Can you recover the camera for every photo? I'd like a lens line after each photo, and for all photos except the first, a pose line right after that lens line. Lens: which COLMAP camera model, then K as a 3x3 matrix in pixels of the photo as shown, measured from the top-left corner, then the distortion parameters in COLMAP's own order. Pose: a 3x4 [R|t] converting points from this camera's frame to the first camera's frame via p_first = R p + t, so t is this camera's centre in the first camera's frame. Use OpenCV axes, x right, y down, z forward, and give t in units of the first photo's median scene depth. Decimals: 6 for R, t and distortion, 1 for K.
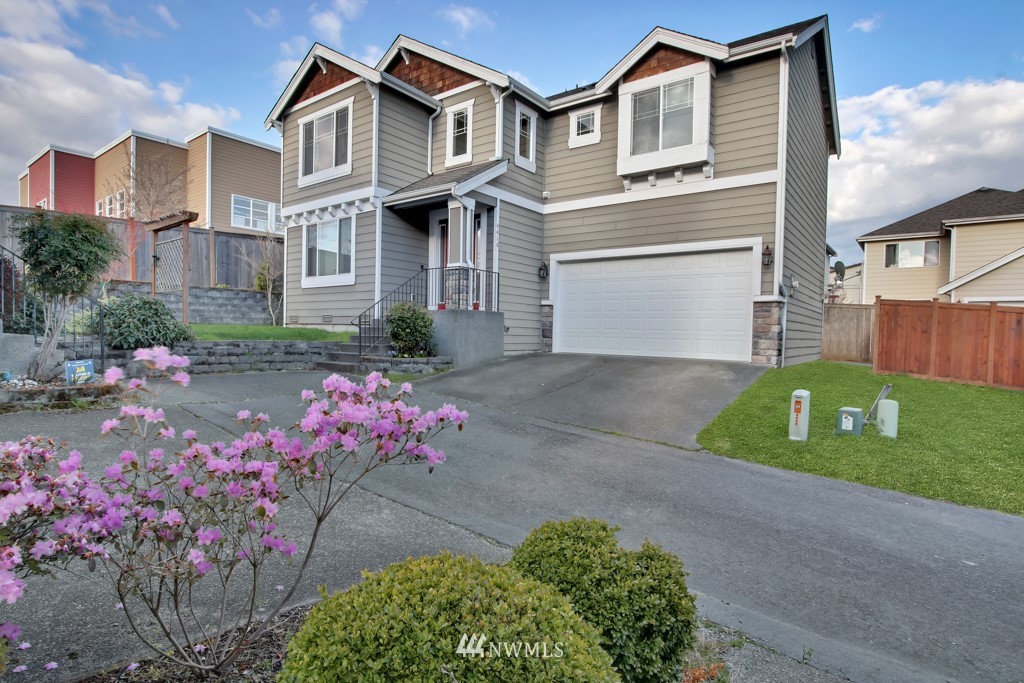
lens RADIAL K [[513.8, 0, 488.3], [0, 513.8, 342.9], [0, 0, 1]] dist [-0.024289, 0.001677]
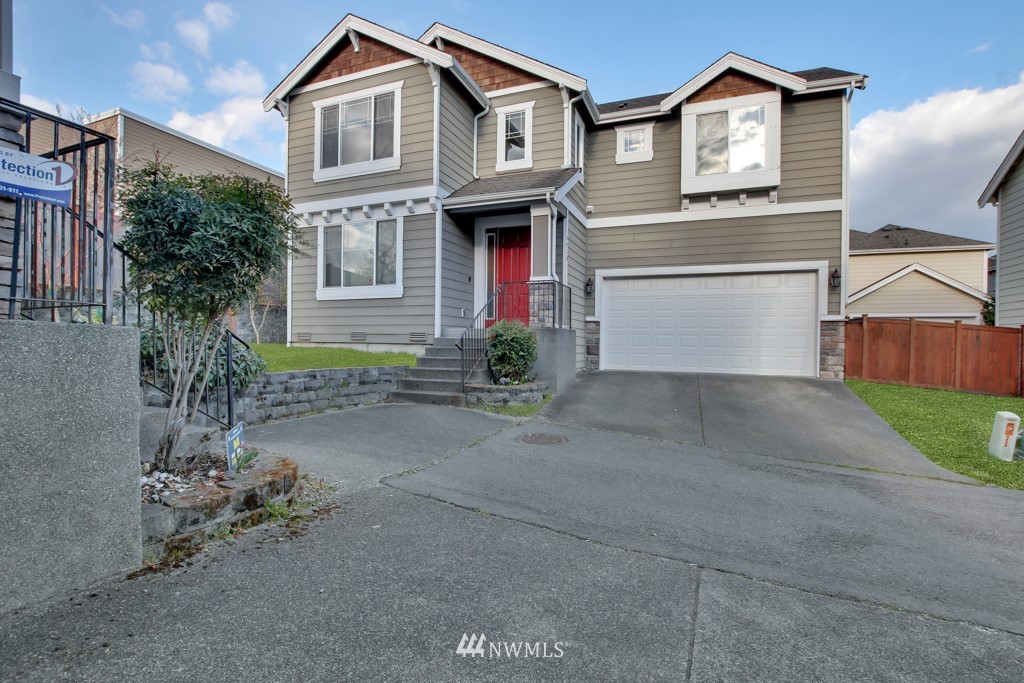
lens RADIAL K [[476.2, 0, 510.2], [0, 476.2, 345.6], [0, 0, 1]] dist [-0.030368, 0.003450]
pose [[0.964157, -0.010718, 0.265115, -0.319032], [0.013526, 0.999870, -0.008765, -0.025034], [-0.264987, 0.012037, 0.964177, 0.193795]]
